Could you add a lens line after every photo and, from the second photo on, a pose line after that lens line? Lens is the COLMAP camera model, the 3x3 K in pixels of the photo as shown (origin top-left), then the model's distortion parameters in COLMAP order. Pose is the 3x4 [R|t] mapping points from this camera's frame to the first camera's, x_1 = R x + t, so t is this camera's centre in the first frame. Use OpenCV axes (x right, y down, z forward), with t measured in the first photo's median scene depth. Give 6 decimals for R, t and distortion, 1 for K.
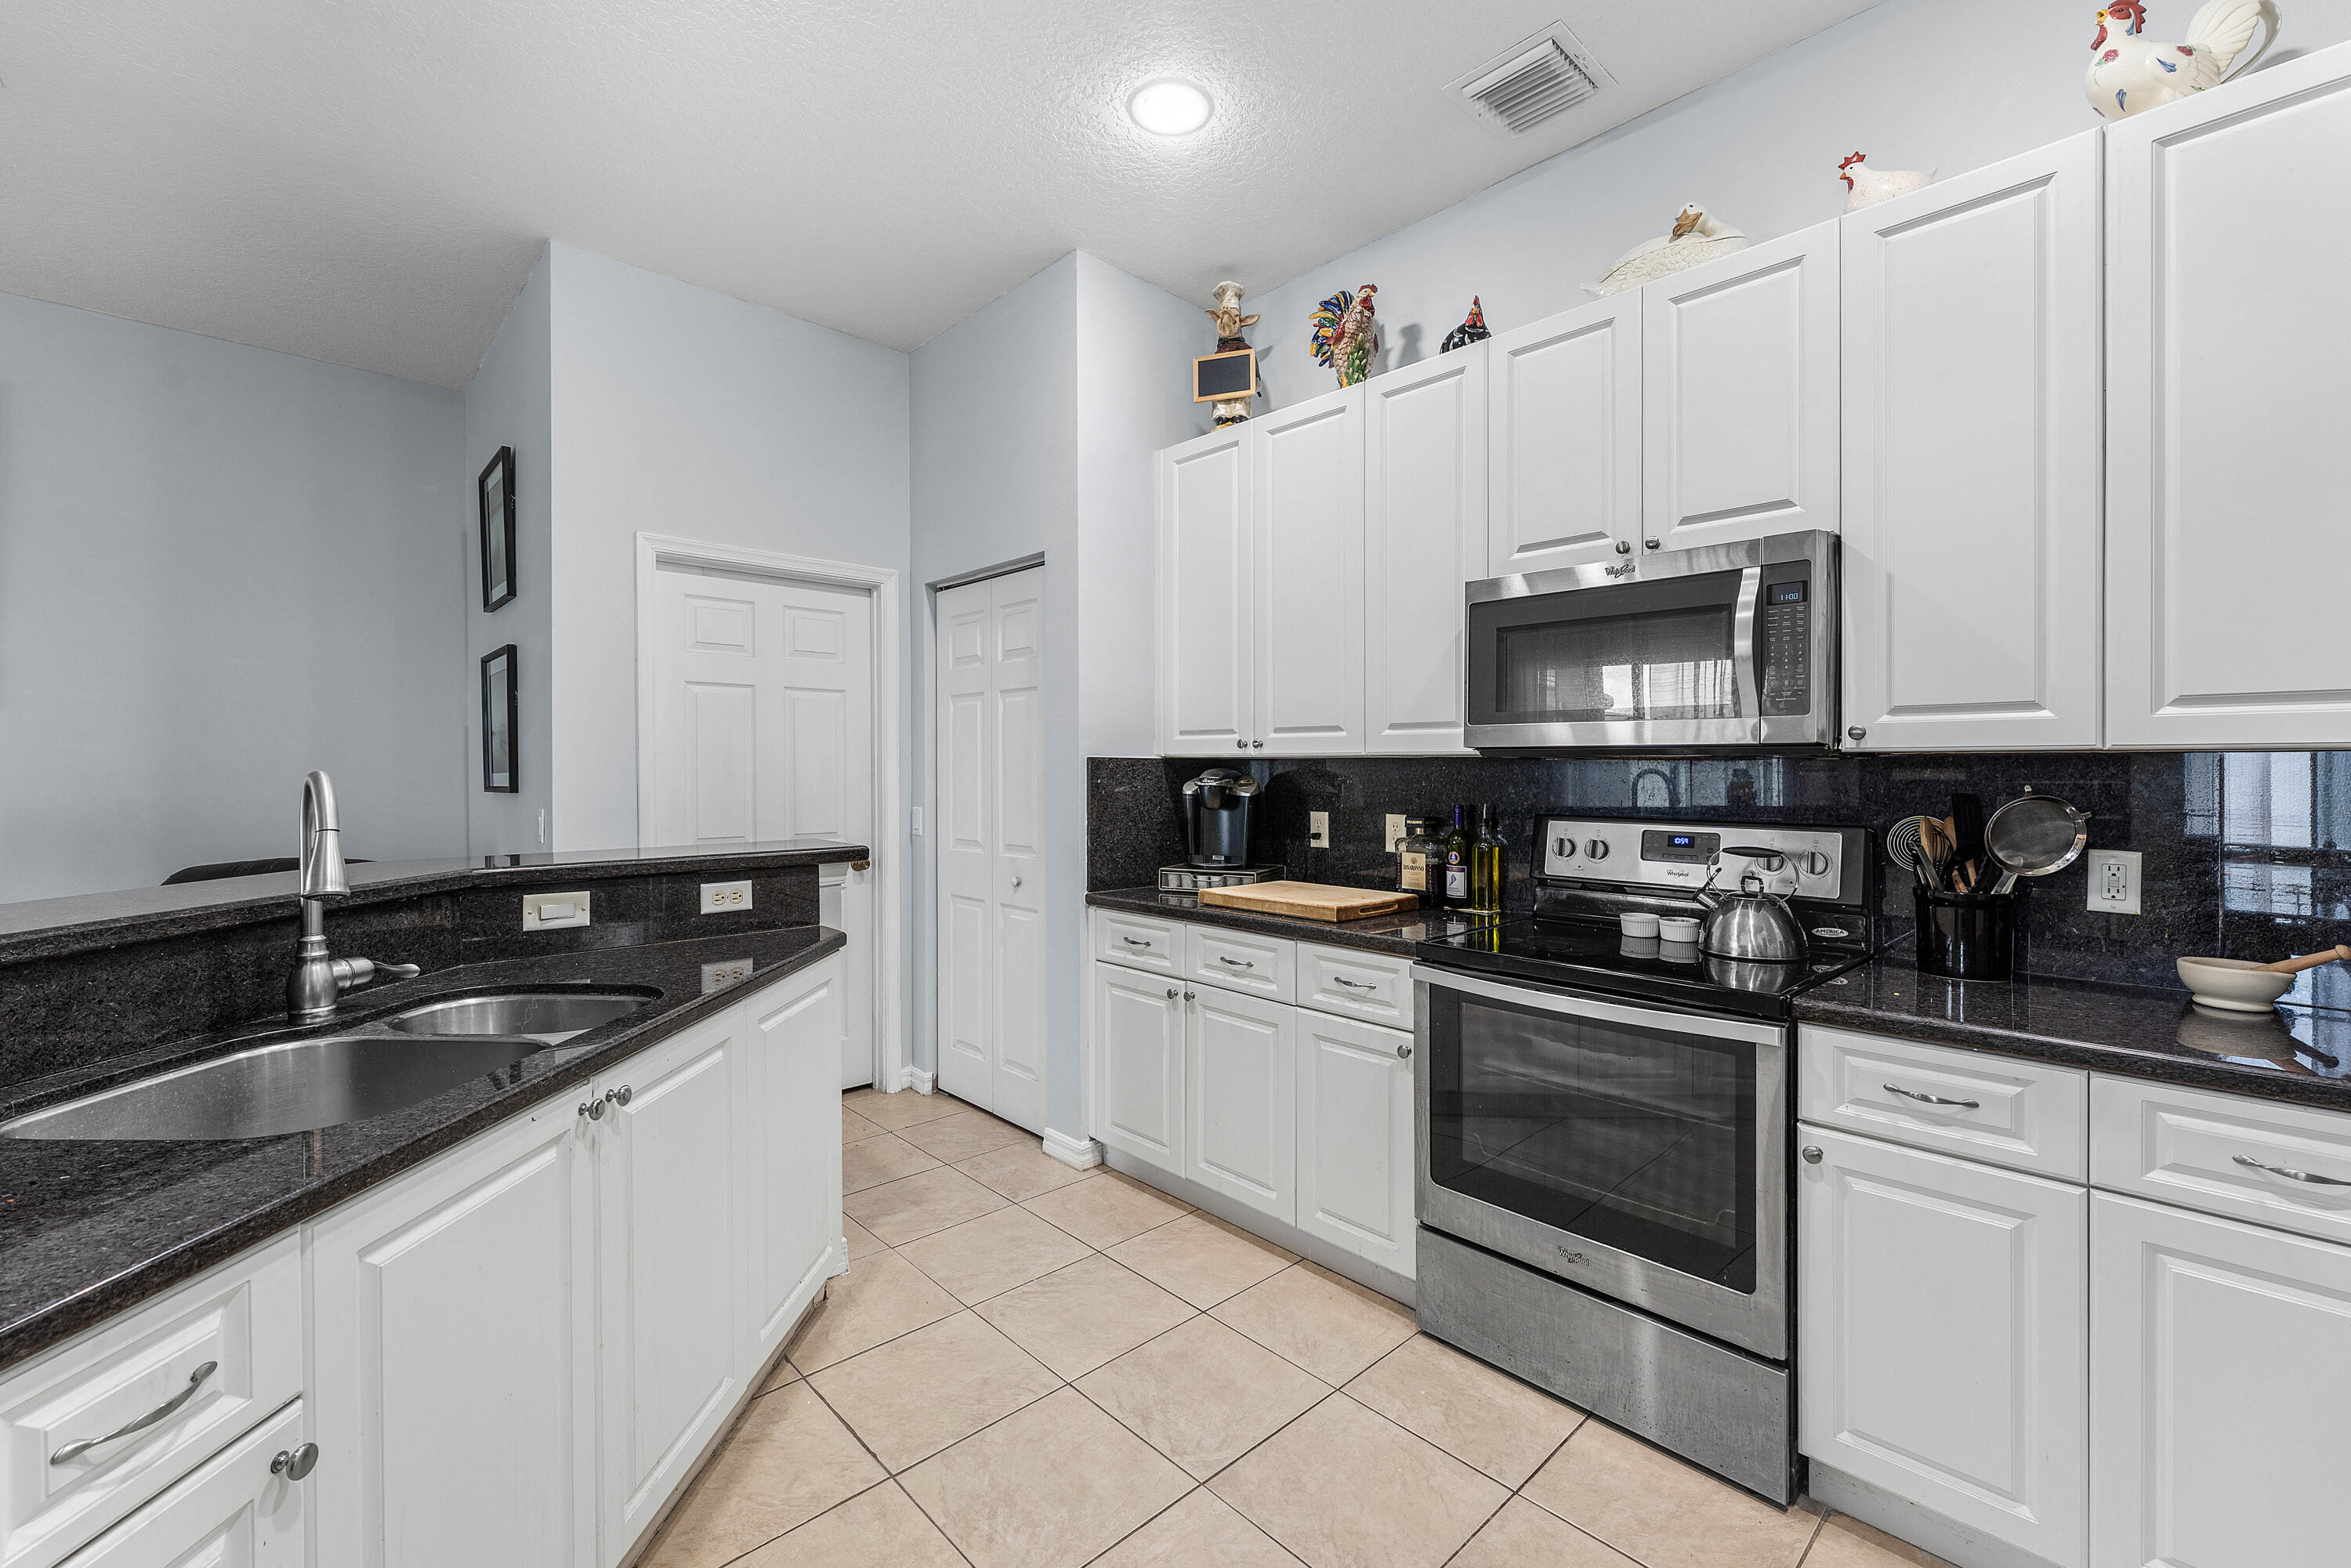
lens RADIAL K [[968.0, 0, 1188.6], [0, 968.0, 774.6], [0, 0, 1]] dist [-0.002524, 0.000552]
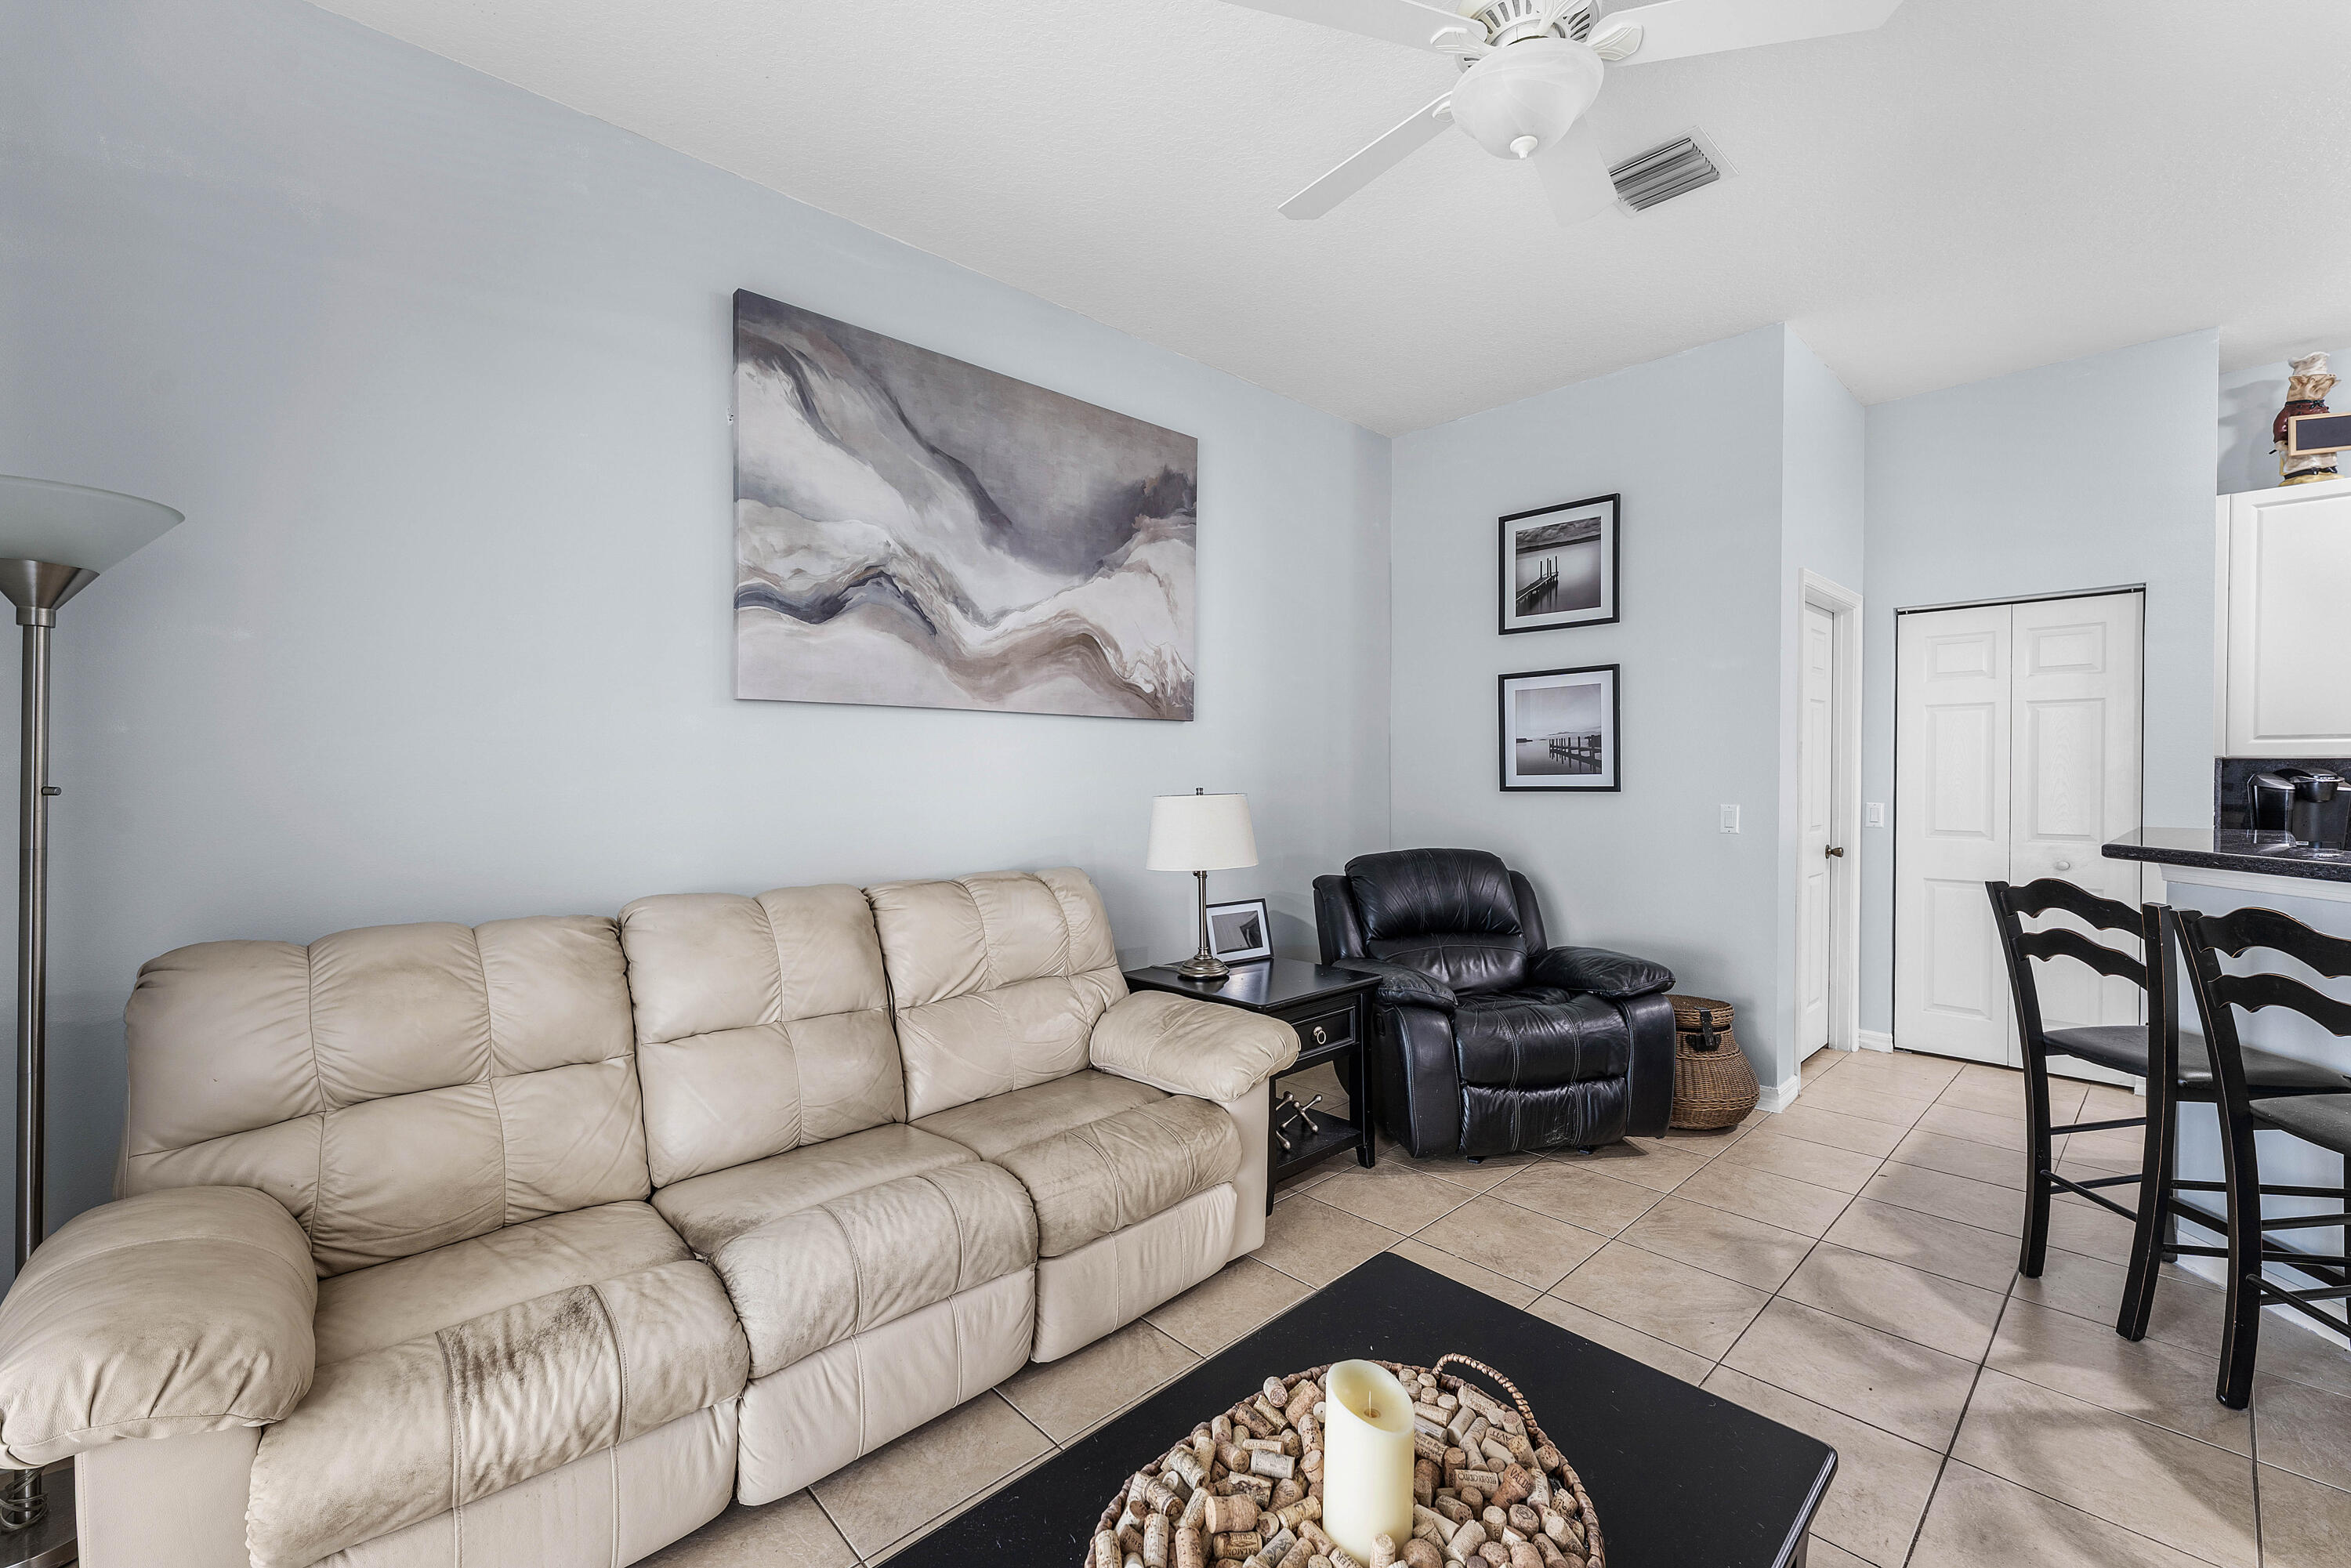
lens RADIAL K [[968.0, 0, 1178.8], [0, 968.0, 783.0], [0, 0, 1]] dist [-0.002524, 0.000552]
pose [[0.999968, -0.005344, -0.005918, -1.807648], [0.005390, 0.999955, 0.007750, -0.006654], [0.005877, -0.007781, 0.999952, -0.243659]]
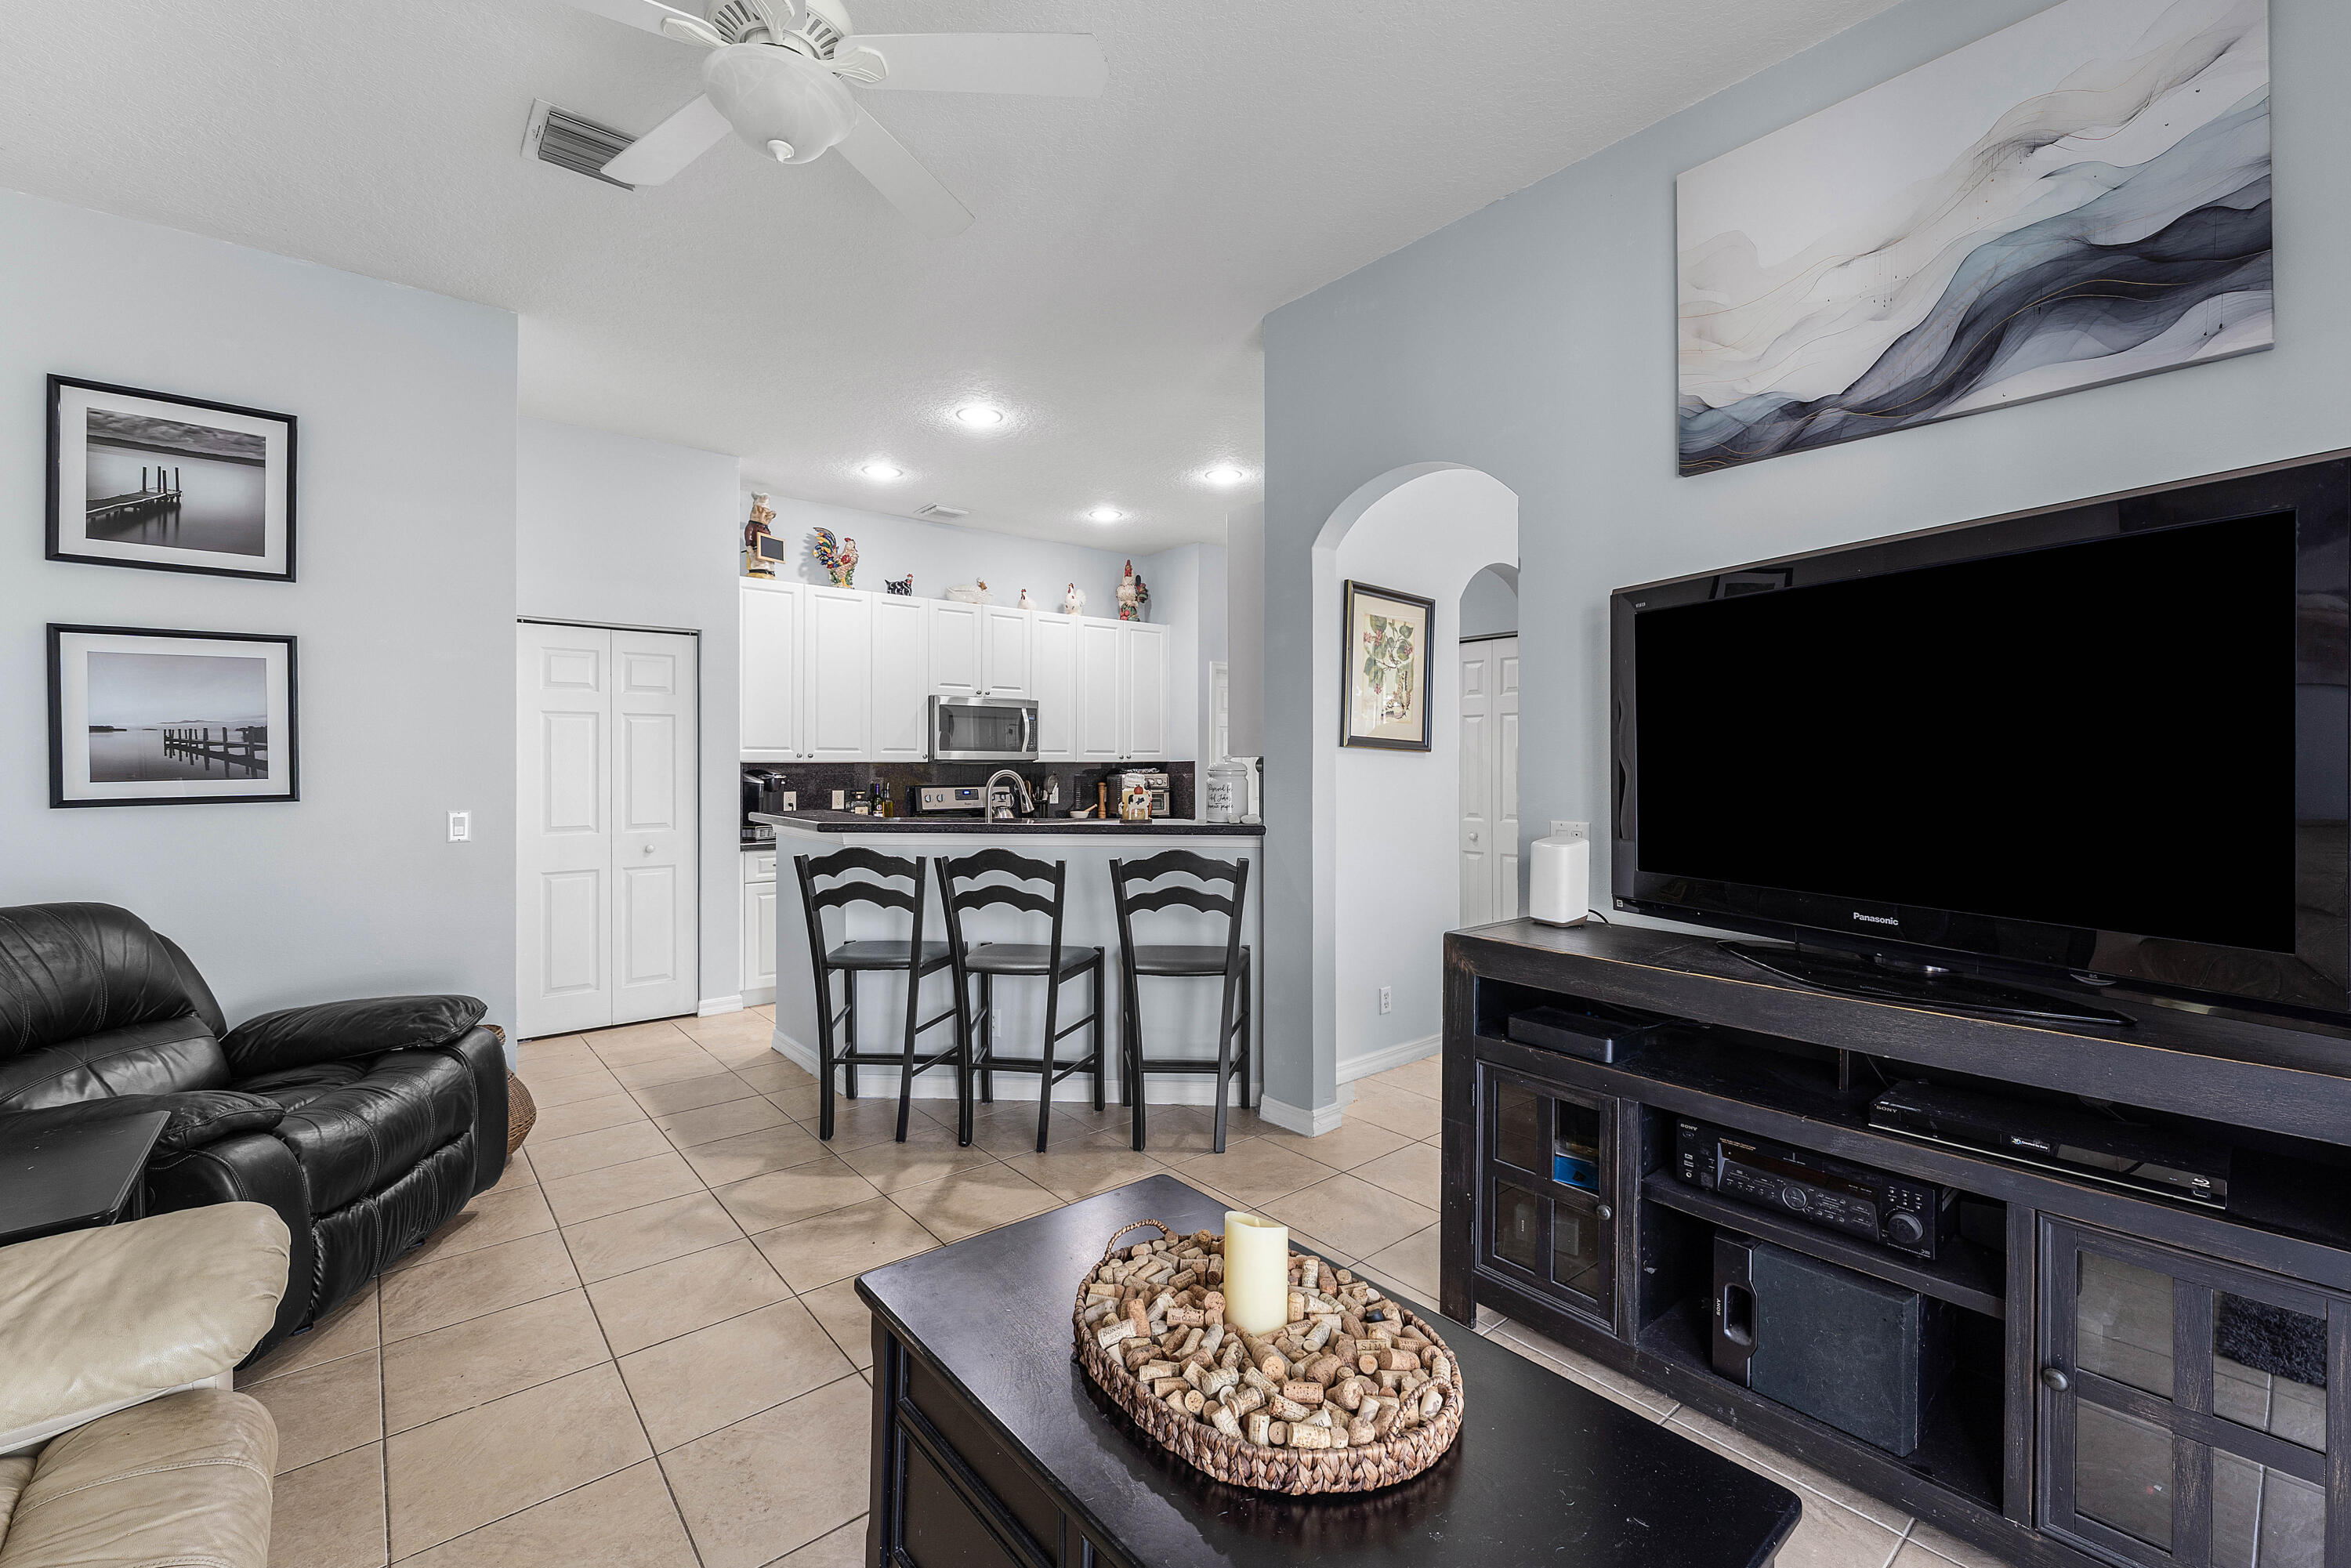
lens RADIAL K [[968.0, 0, 1201.3], [0, 968.0, 770.0], [0, 0, 1]] dist [-0.002524, 0.000552]
pose [[0.046952, -0.009038, 0.998856, -2.299575], [0.009770, 0.999915, 0.008589, -0.015610], [-0.998849, 0.009356, 0.047036, 0.170661]]
